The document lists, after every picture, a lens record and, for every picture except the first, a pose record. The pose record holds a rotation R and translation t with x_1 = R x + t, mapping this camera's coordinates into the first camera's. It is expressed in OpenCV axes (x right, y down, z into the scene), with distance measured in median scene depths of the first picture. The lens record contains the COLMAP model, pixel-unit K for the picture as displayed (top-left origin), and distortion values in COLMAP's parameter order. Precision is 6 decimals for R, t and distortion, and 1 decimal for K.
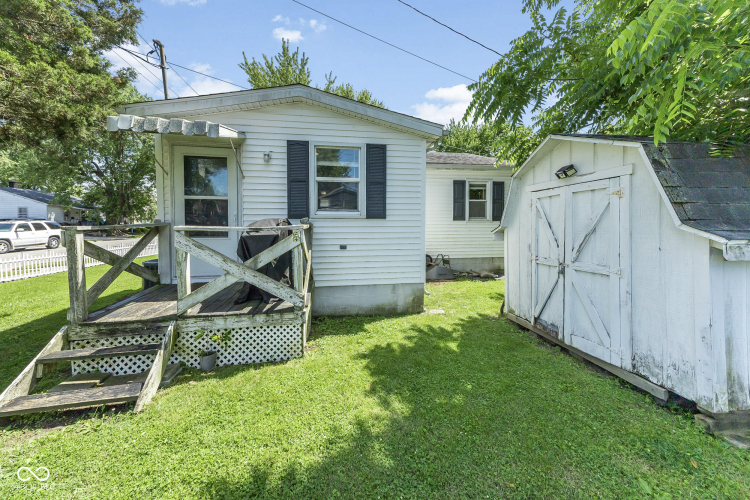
lens RADIAL K [[289.6, 0, 369.9], [0, 289.6, 228.0], [0, 0, 1]] dist [0.036241, 0.000498]
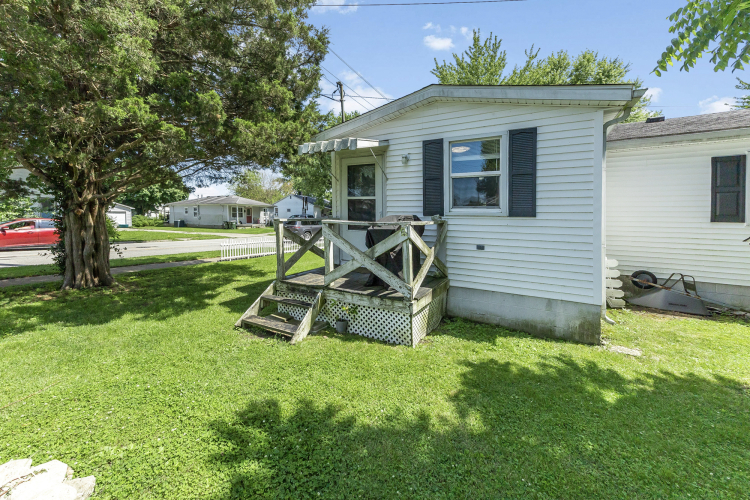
lens RADIAL K [[301.1, 0, 365.6], [0, 301.1, 226.5], [0, 0, 1]] dist [0.032508, 0.000342]
pose [[0.776216, 0.031385, -0.629685, 0.301876], [-0.032753, 0.999419, 0.009439, 0.003518], [0.629615, 0.013298, 0.776793, 0.035872]]
